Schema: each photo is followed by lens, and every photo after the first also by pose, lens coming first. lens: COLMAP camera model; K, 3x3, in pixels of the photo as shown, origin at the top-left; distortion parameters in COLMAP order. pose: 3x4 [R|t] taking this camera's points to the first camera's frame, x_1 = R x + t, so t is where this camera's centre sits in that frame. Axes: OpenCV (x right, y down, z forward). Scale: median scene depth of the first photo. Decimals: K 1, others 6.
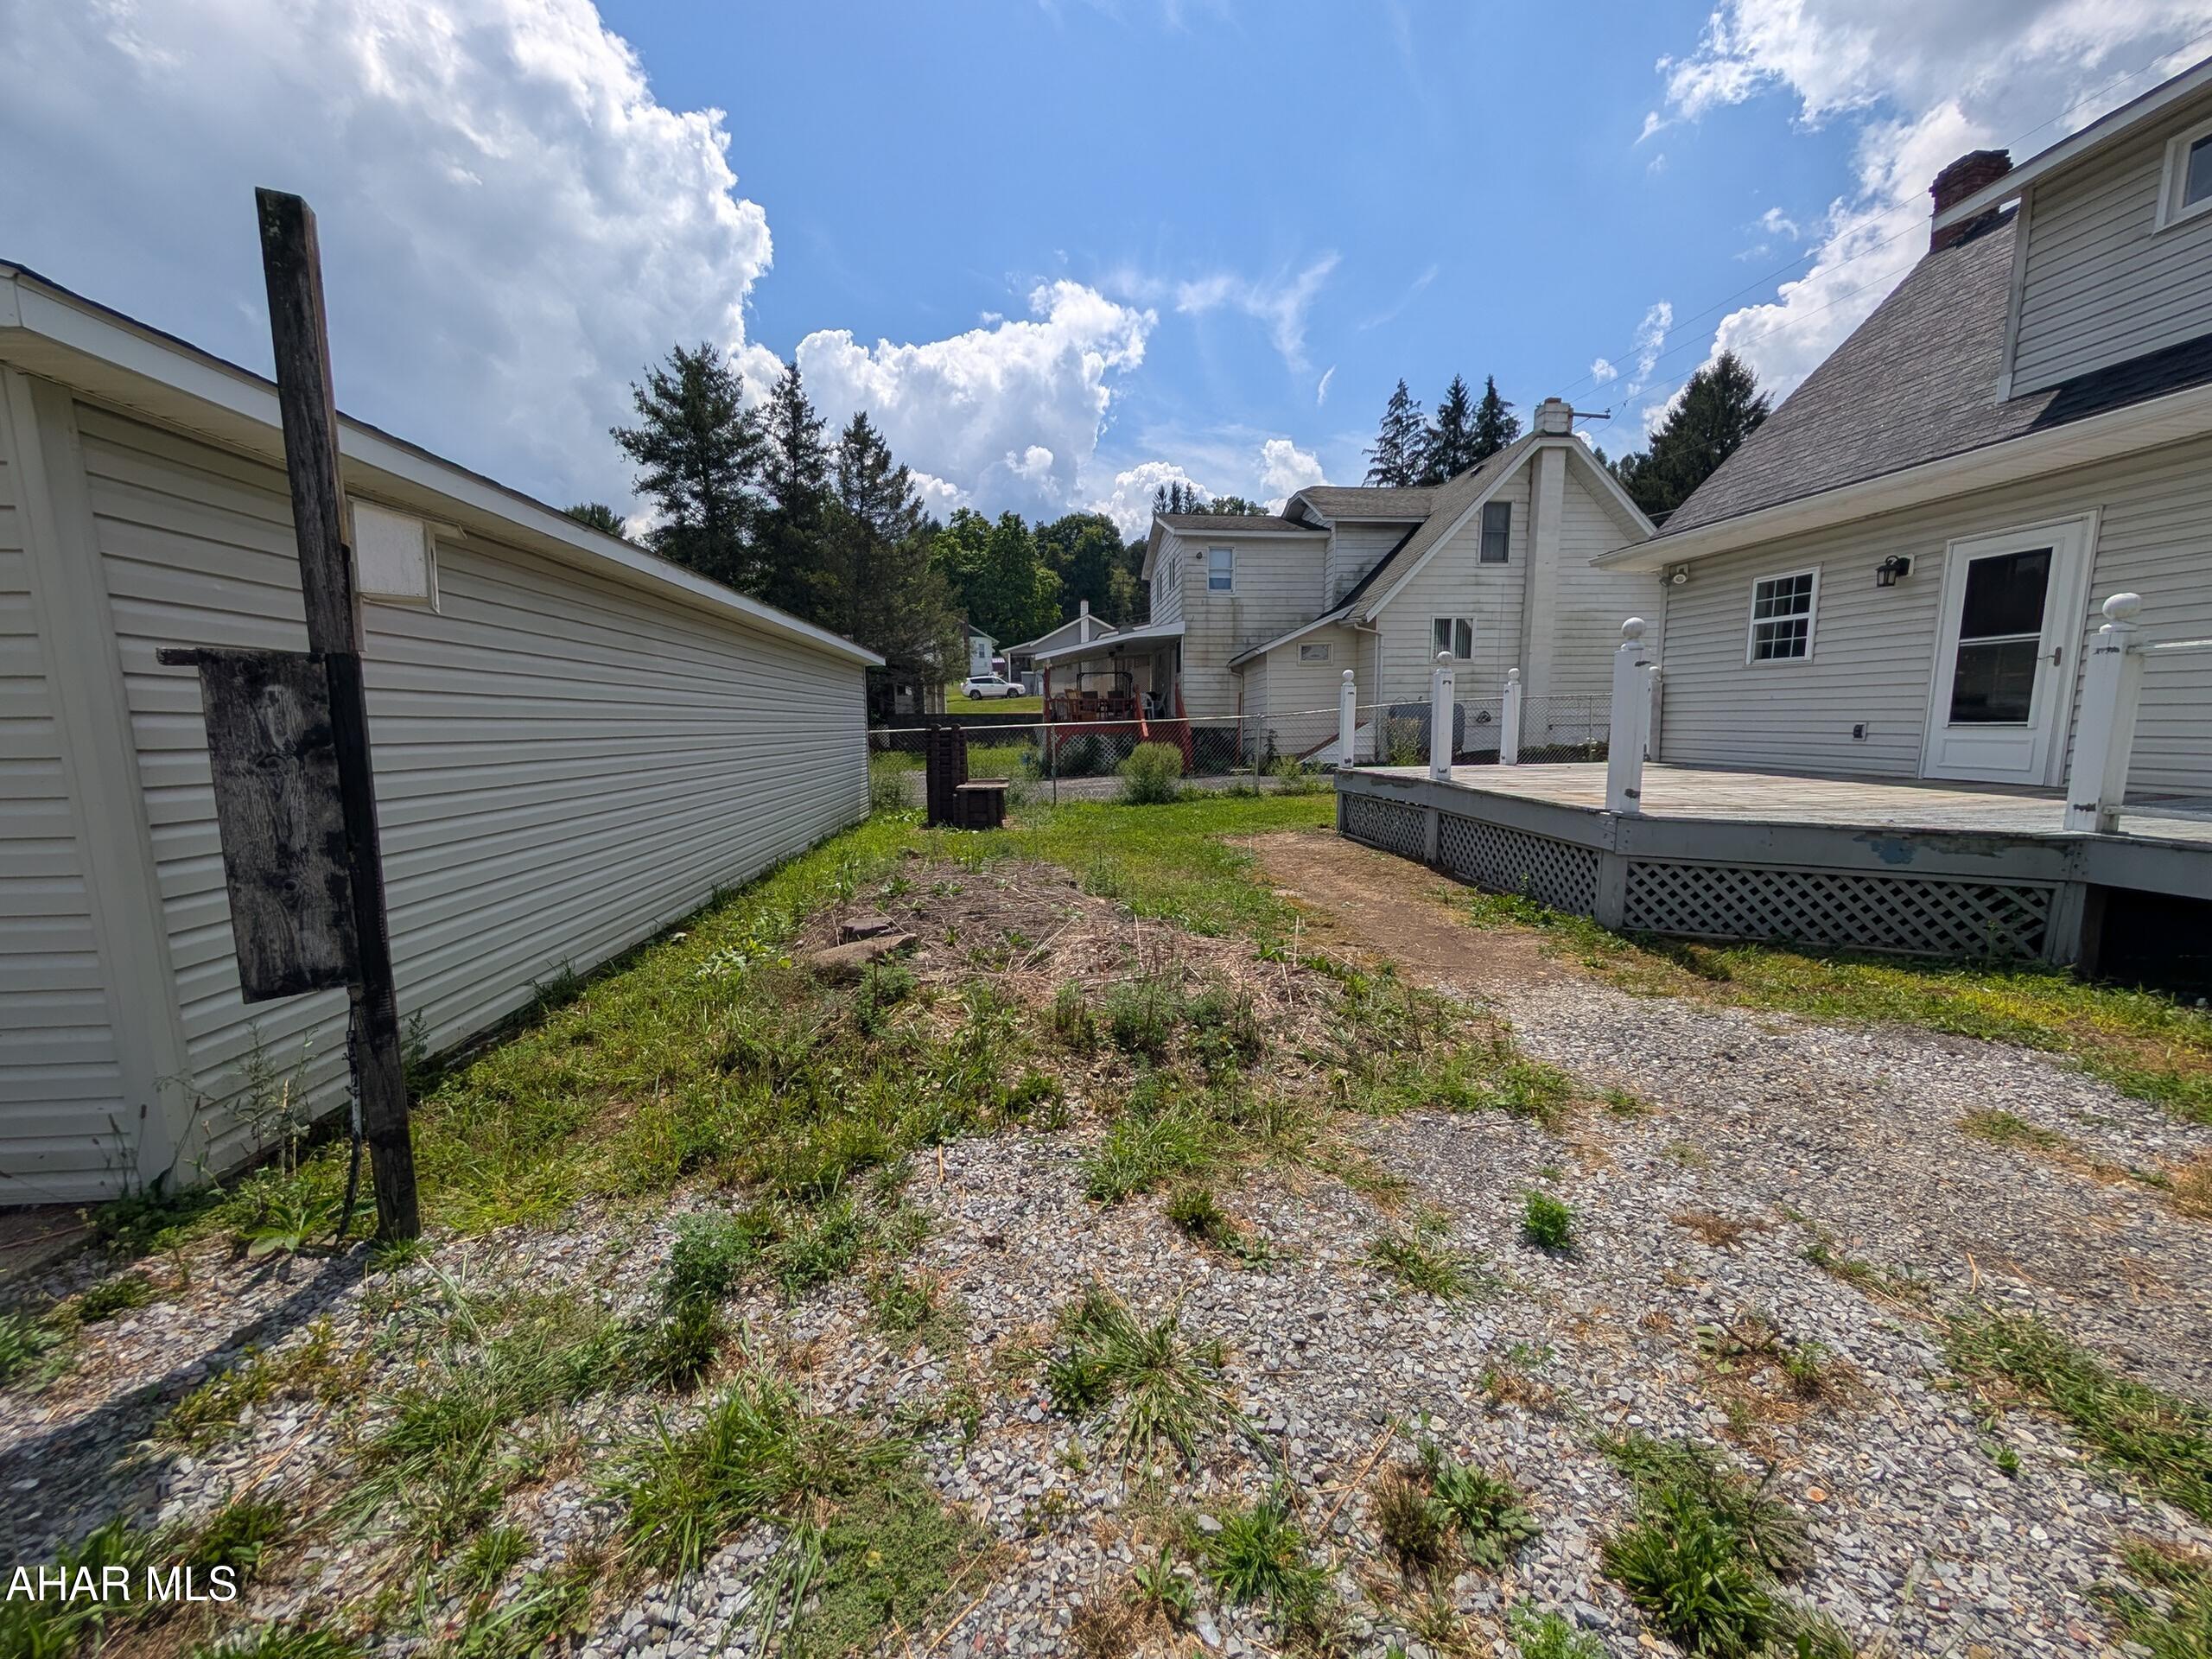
lens RADIAL K [[839.2, 0, 1096.9], [0, 839.2, 833.2], [0, 0, 1]] dist [0.001343, 0.001155]
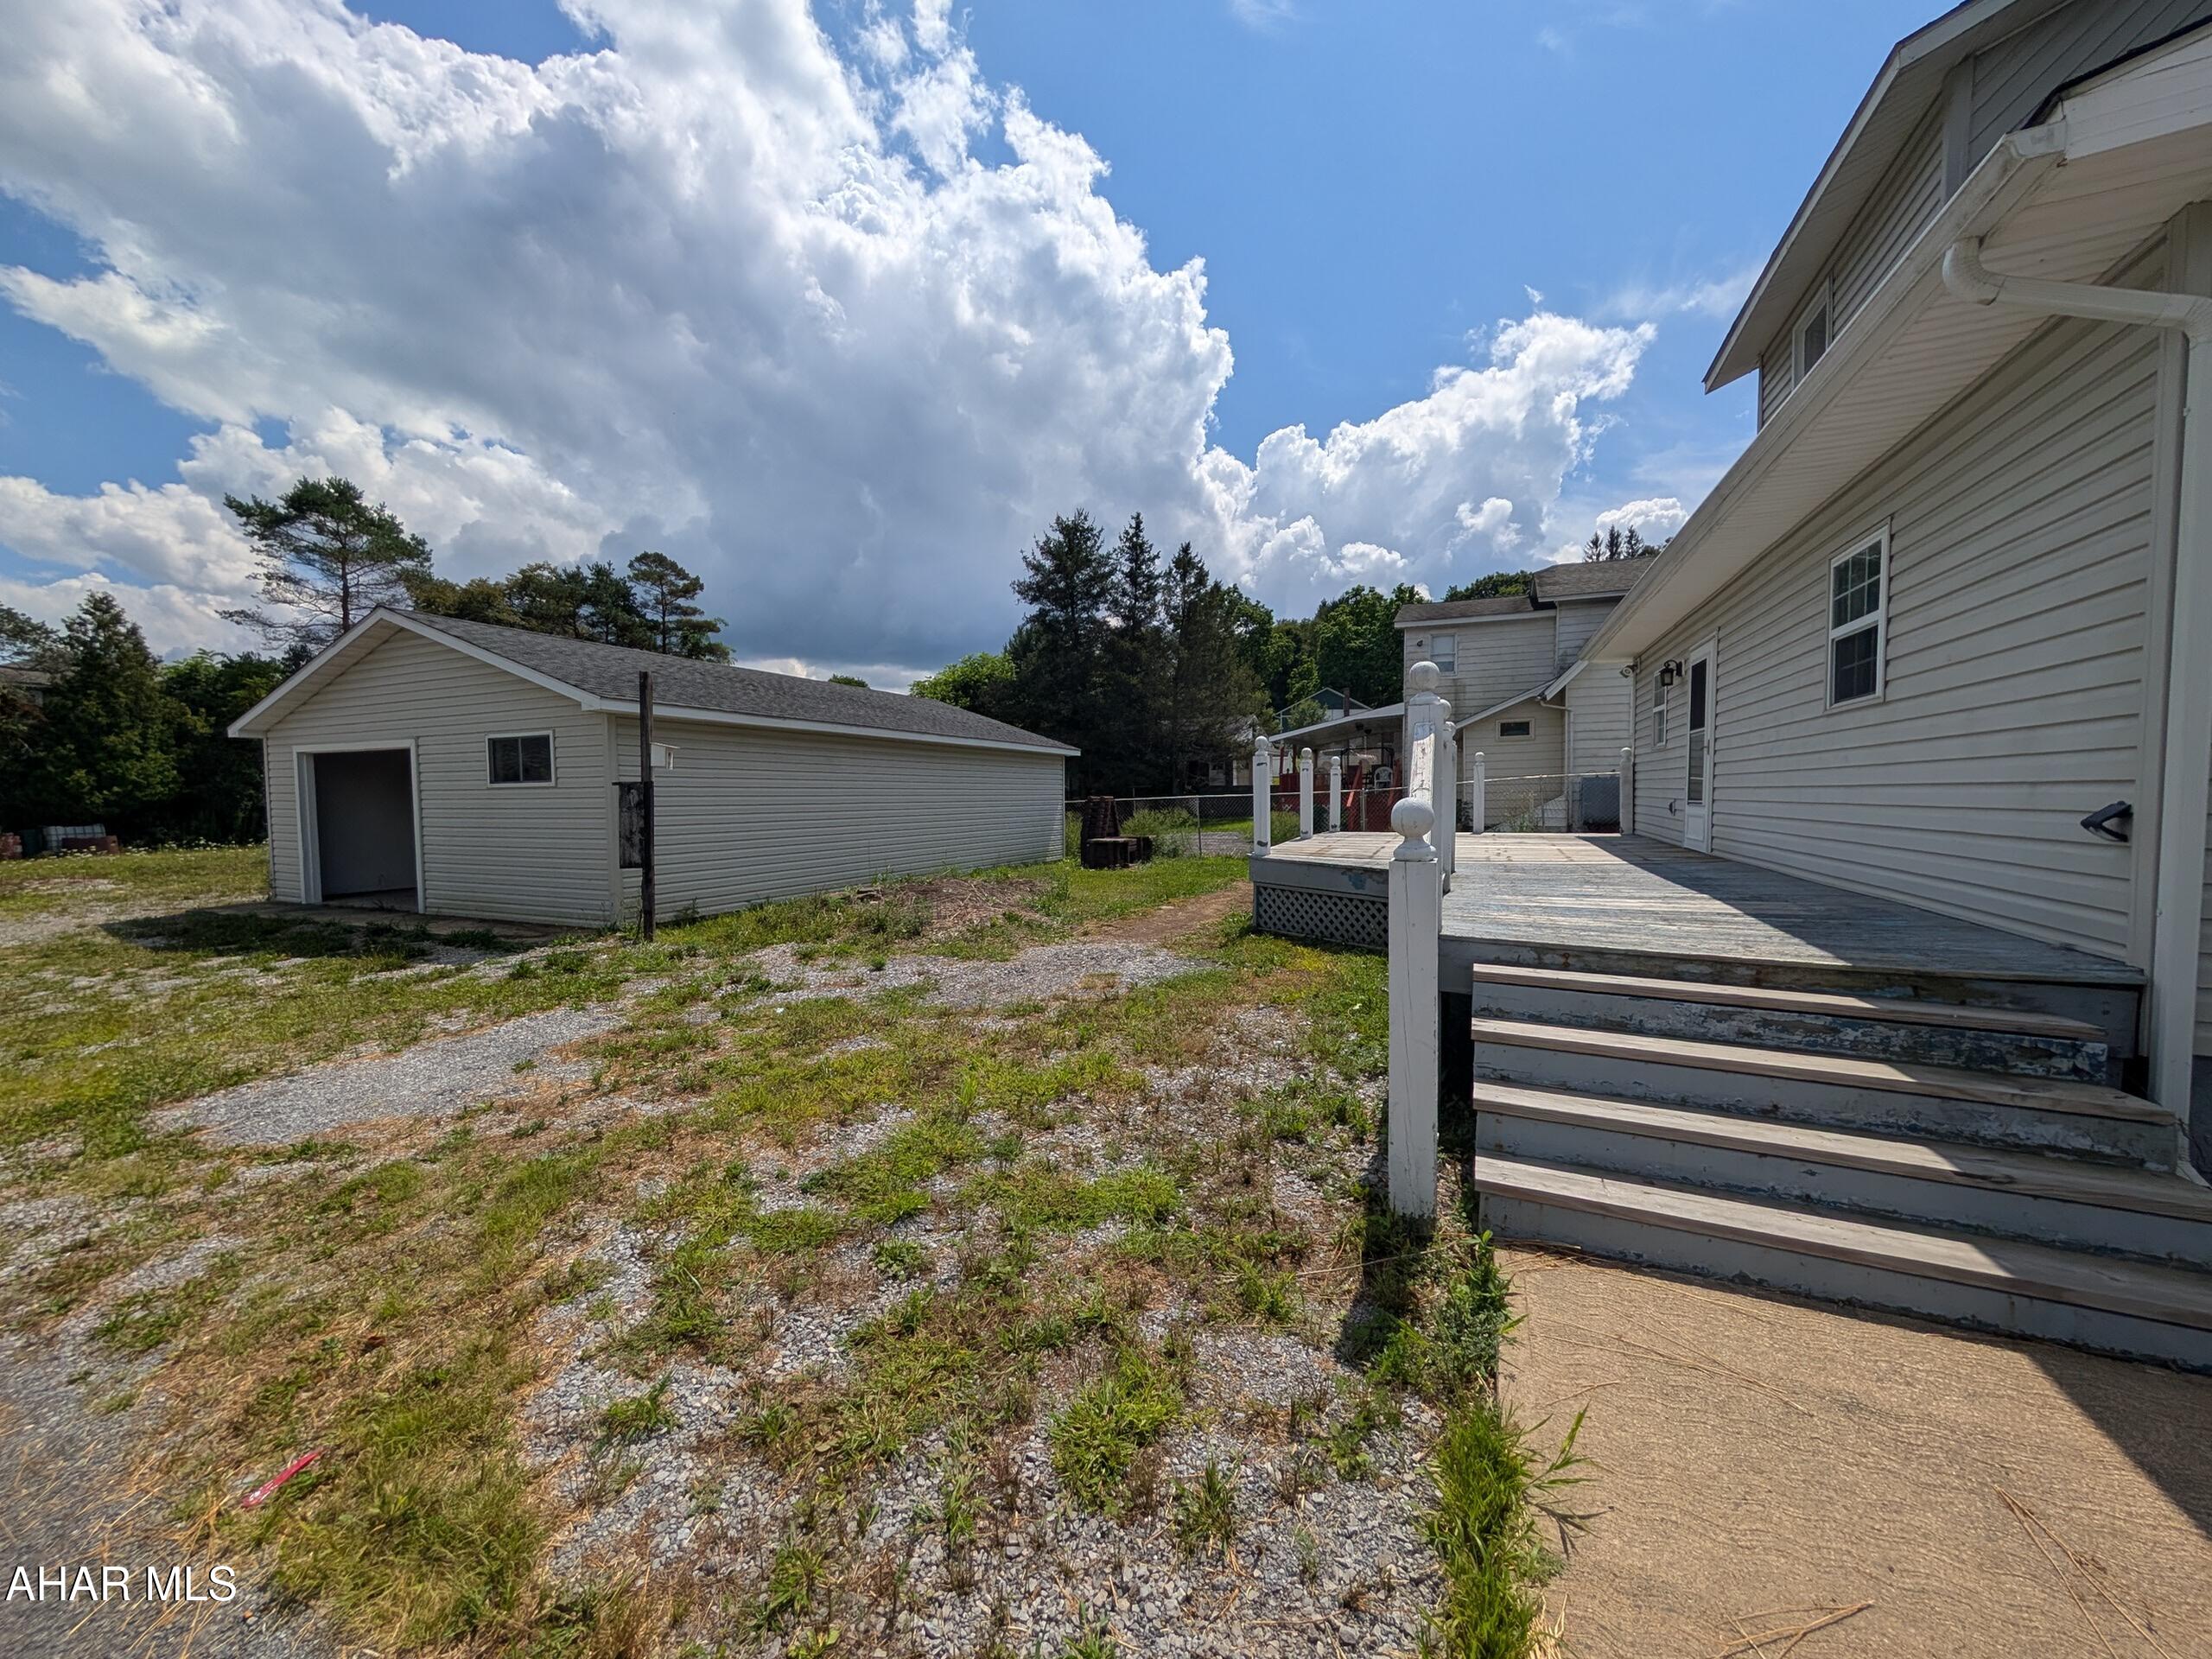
lens RADIAL K [[839.2, 0, 1109.4], [0, 839.2, 838.0], [0, 0, 1]] dist [0.001343, 0.001155]
pose [[0.879351, 0.028405, -0.475325, 0.218789], [-0.062978, 0.996388, -0.056965, 0.009132], [0.471990, 0.080027, 0.877964, -0.102753]]
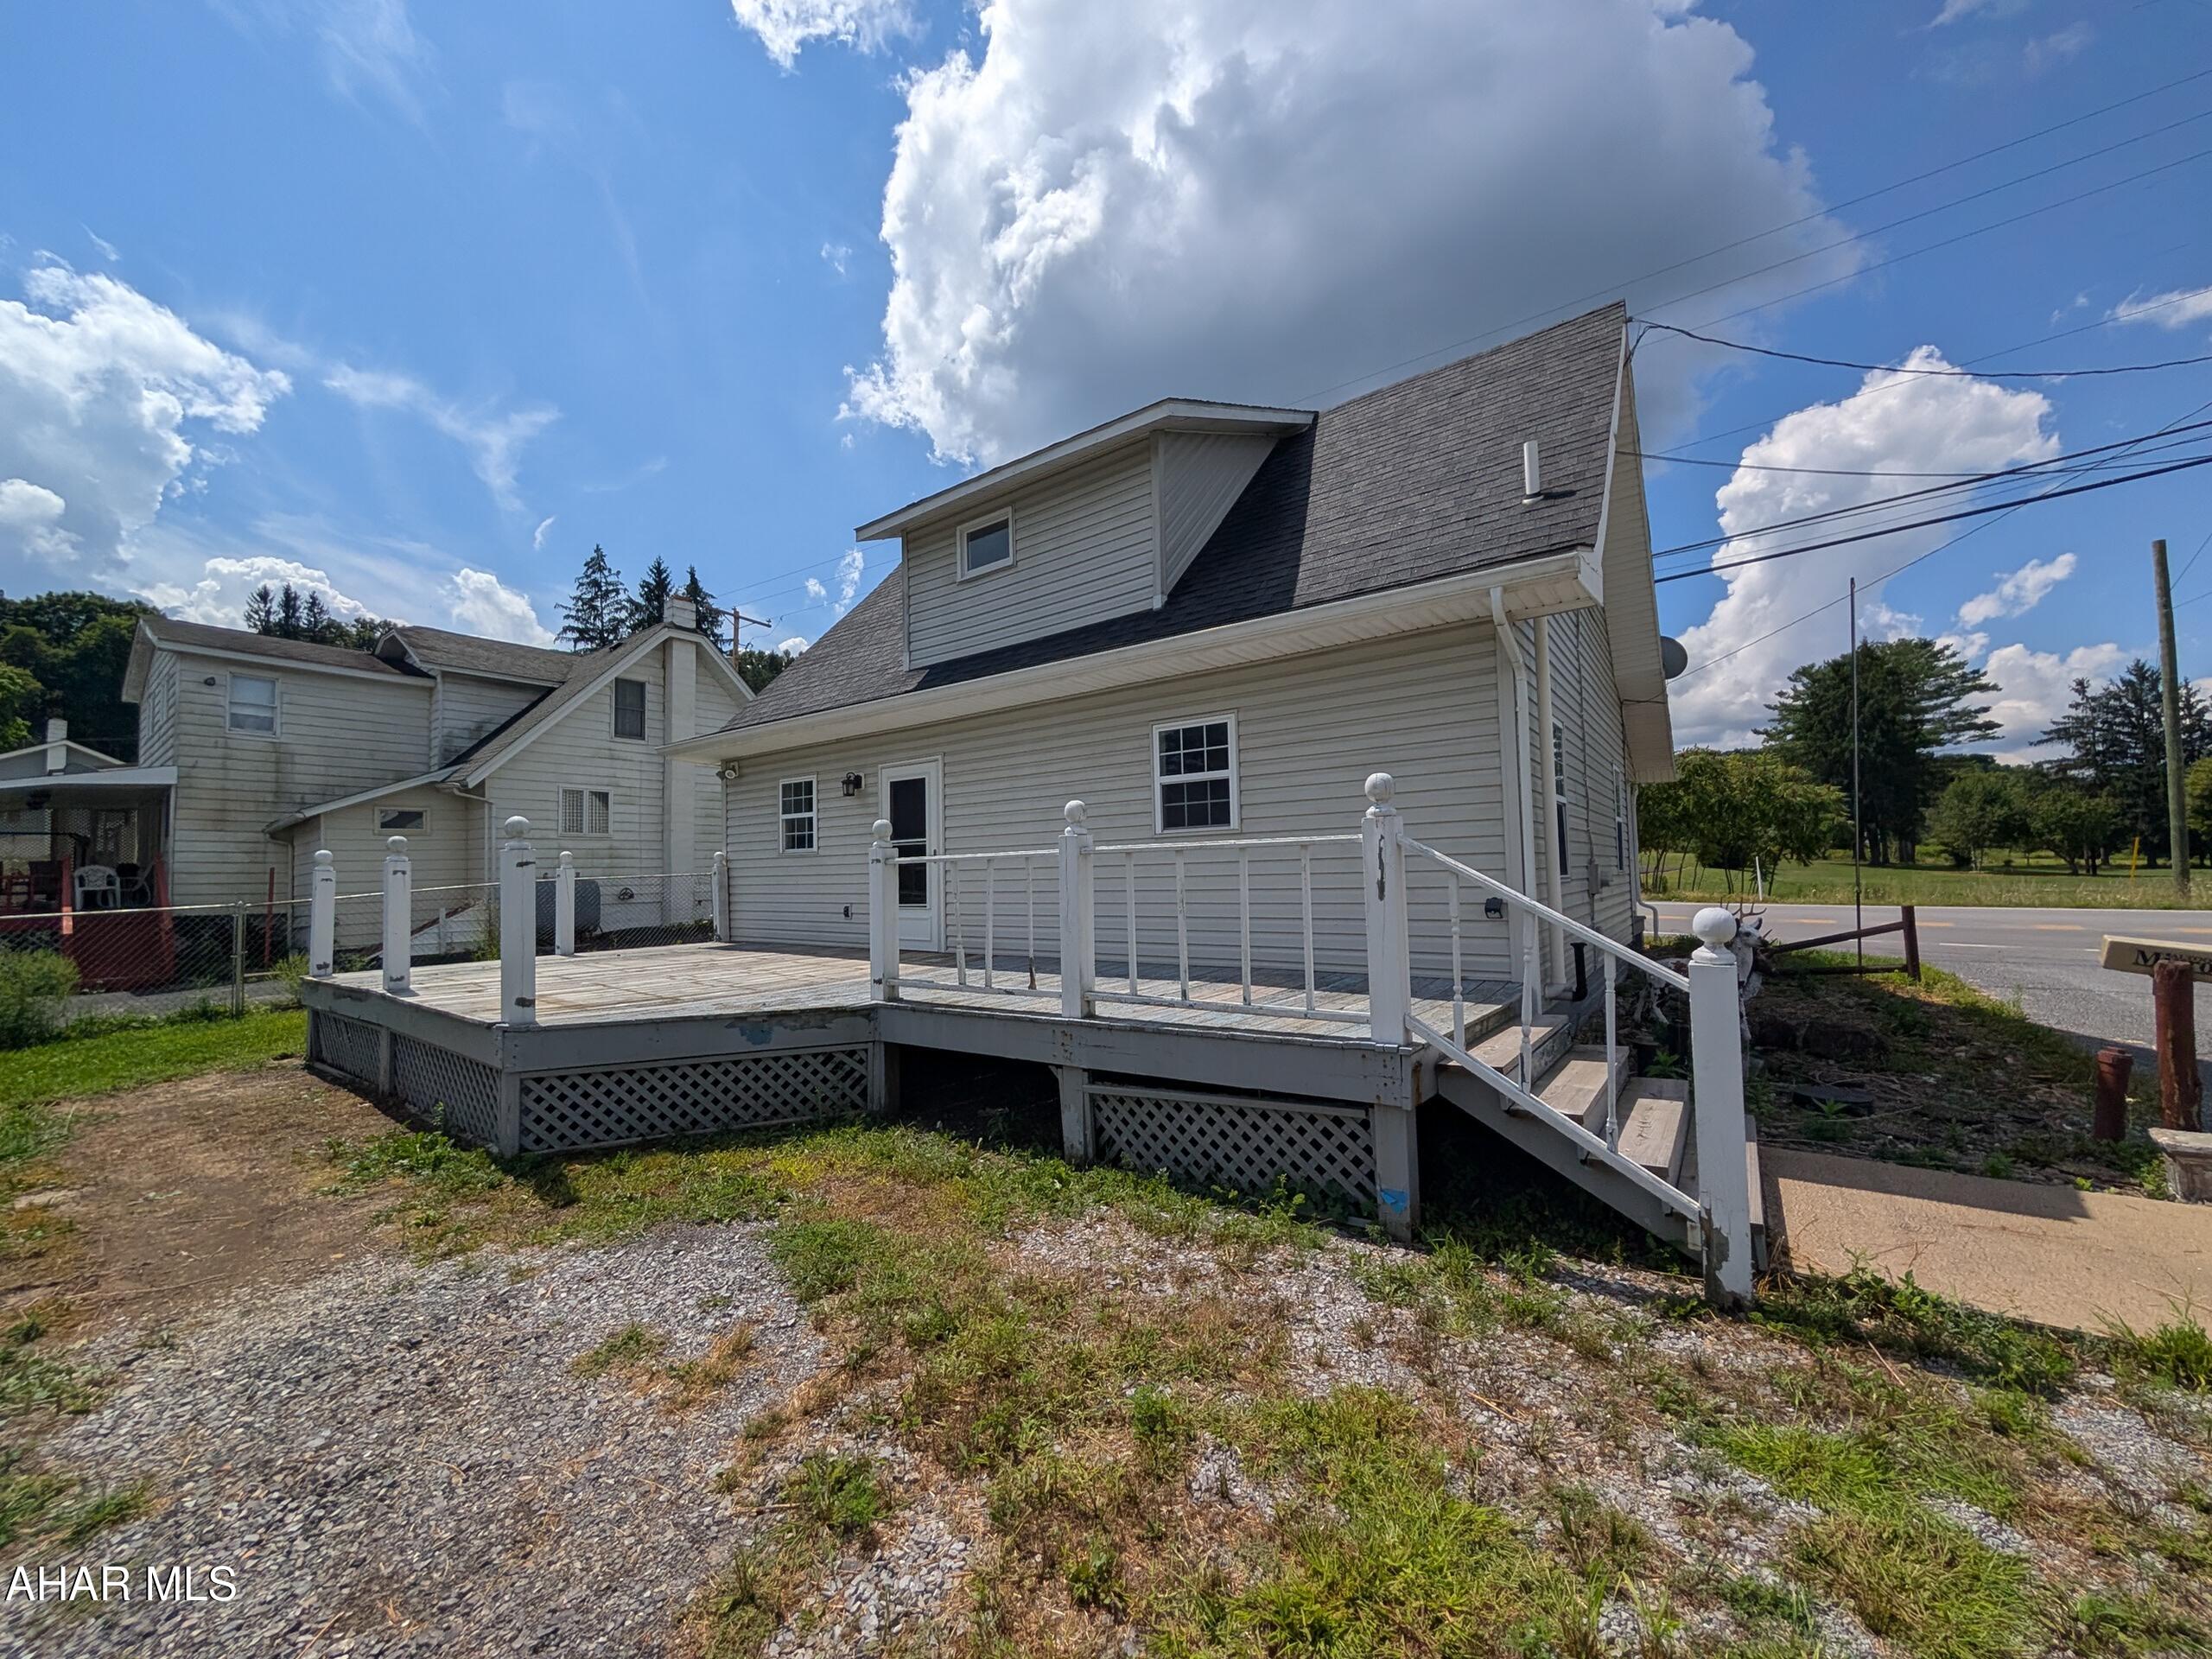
lens RADIAL K [[839.2, 0, 1107.8], [0, 839.2, 829.1], [0, 0, 1]] dist [0.001343, 0.001155]
pose [[0.661153, 0.036393, 0.749368, 0.070316], [0.114839, 0.982143, -0.149018, -0.004367], [-0.741410, 0.184580, 0.645168, -0.019707]]
